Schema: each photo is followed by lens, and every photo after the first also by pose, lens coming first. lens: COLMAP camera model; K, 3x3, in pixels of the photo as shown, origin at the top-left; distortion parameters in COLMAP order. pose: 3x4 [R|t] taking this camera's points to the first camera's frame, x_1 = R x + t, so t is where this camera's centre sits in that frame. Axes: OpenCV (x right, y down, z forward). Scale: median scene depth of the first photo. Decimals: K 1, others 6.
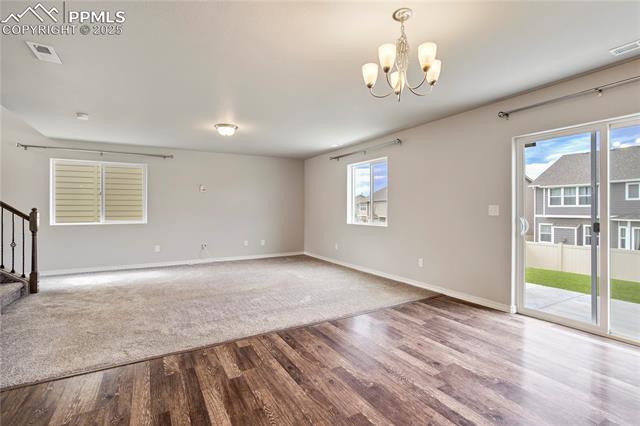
lens RADIAL K [[300.4, 0, 335.3], [0, 300.4, 223.5], [0, 0, 1]] dist [-0.029463, 0.012076]
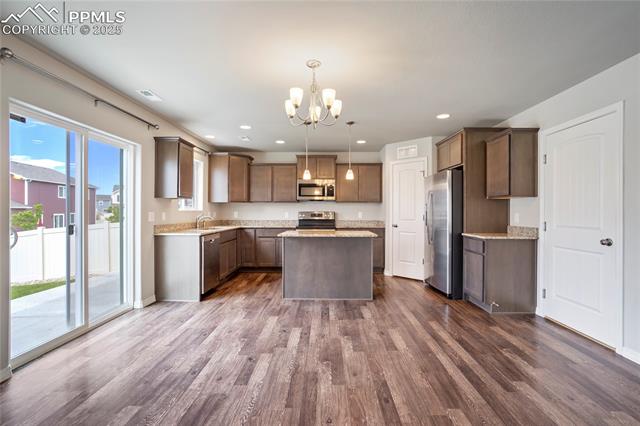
lens RADIAL K [[300.4, 0, 321.9], [0, 300.4, 209.3], [0, 0, 1]] dist [-0.029463, 0.012076]
pose [[-0.836319, 0.000026, 0.548242, -0.301180], [0.022920, 0.999127, 0.034916, -0.055591], [-0.547763, 0.041767, -0.835590, 1.172249]]
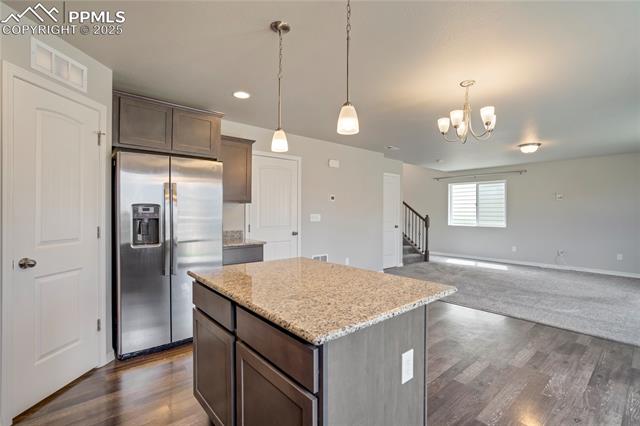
lens RADIAL K [[300.4, 0, 318.6], [0, 300.4, 210.9], [0, 0, 1]] dist [-0.029463, 0.012076]
pose [[0.153293, -0.010969, -0.988120, 0.849869], [-0.053332, 0.998389, -0.019357, -0.006687], [0.986741, 0.055666, 0.152461, 0.052680]]
